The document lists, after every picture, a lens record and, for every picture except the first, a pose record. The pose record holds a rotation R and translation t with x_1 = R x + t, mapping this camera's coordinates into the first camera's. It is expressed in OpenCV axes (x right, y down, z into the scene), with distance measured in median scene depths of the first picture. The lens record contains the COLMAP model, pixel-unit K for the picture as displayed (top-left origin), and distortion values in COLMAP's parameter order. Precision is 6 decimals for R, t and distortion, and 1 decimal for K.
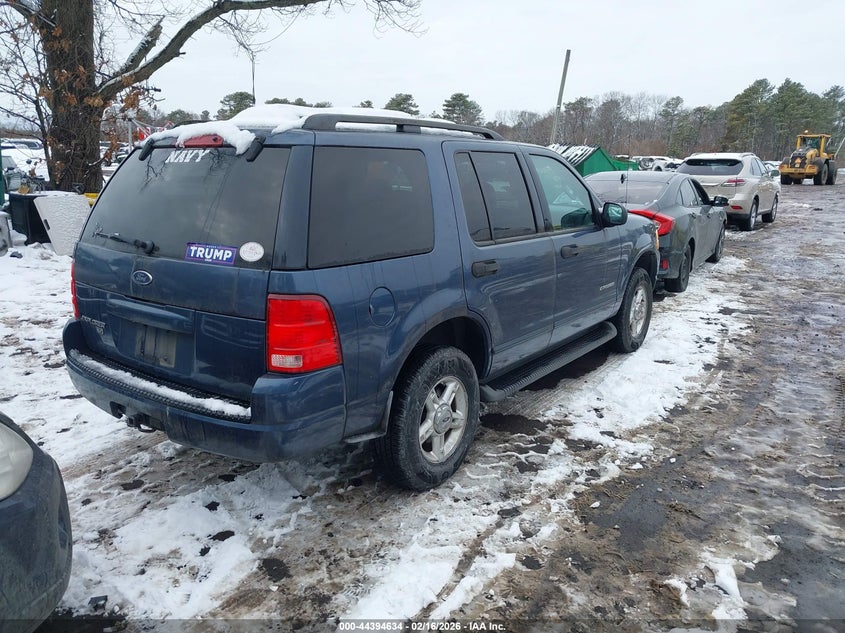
lens RADIAL K [[669.5, 0, 422.5], [0, 669.5, 316.5], [0, 0, 1]] dist [0.000514, -0.001028]
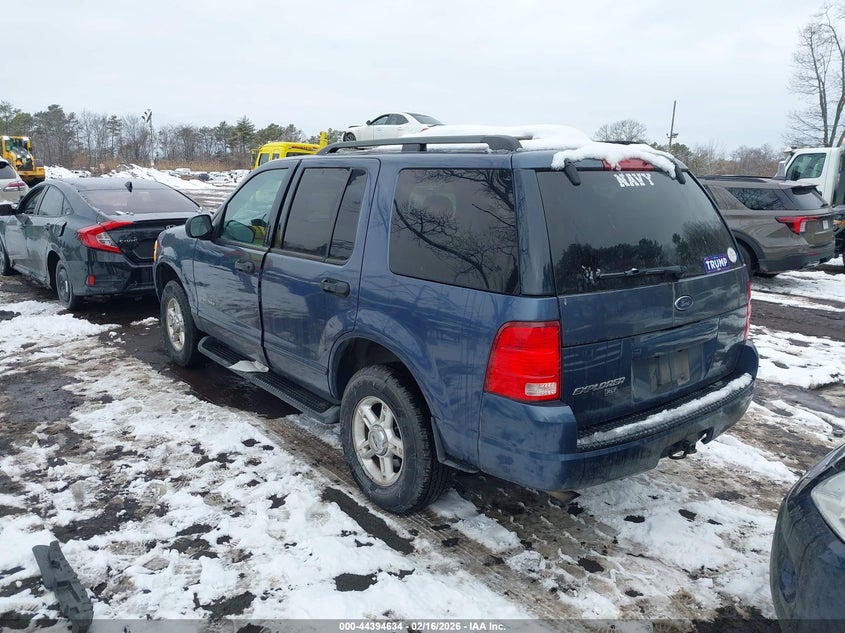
lens RADIAL K [[669.5, 0, 422.5], [0, 669.5, 316.5], [0, 0, 1]] dist [0.000514, -0.001028]
pose [[0.272444, -0.214794, 0.937890, -1.402242], [0.233069, 0.960466, 0.152261, -0.265640], [-0.933517, 0.177111, 0.311735, 1.006776]]
